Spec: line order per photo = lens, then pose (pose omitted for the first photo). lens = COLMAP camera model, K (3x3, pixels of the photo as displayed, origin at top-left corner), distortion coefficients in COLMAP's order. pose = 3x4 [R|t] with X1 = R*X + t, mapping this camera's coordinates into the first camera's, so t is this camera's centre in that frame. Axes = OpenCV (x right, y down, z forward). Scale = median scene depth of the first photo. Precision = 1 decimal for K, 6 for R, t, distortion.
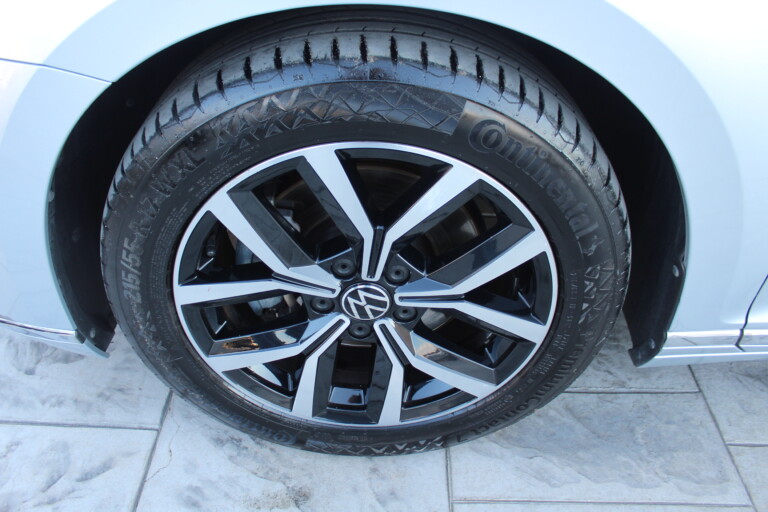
lens RADIAL K [[646.4, 0, 384.0], [0, 646.4, 256.0], [0, 0, 1]] dist [-0.172907, 0.143469]
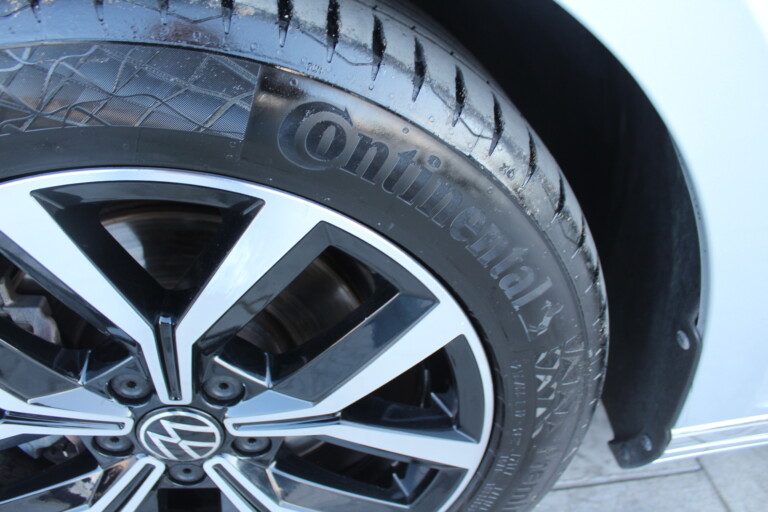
lens RADIAL K [[646.4, 0, 384.0], [0, 646.4, 256.0], [0, 0, 1]] dist [-0.172907, 0.143469]
pose [[0.992438, -0.088710, 0.084841, 0.131494], [0.092818, 0.994631, -0.045761, -0.054035], [-0.080326, 0.053290, 0.995343, 0.406456]]
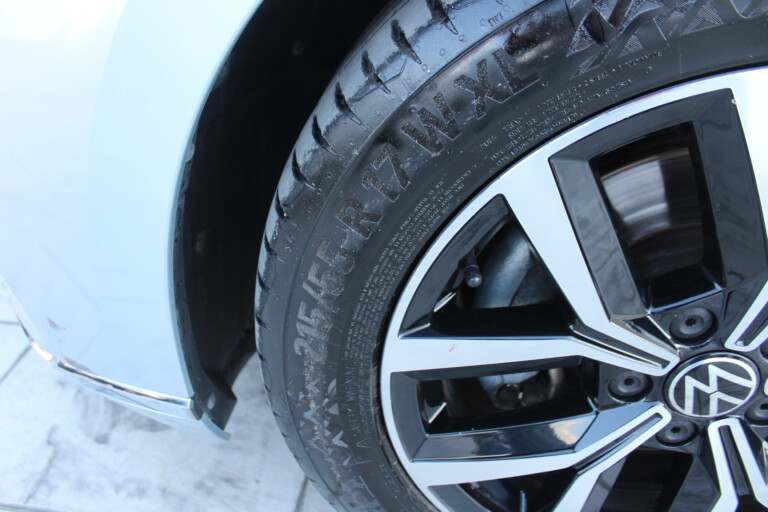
lens RADIAL K [[646.4, 0, 384.0], [0, 646.4, 256.0], [0, 0, 1]] dist [-0.172907, 0.143469]
pose [[0.993307, 0.061583, -0.097713, -0.281749], [-0.070191, 0.993710, -0.087252, 0.025923], [0.091725, 0.093527, 0.991382, 0.438834]]
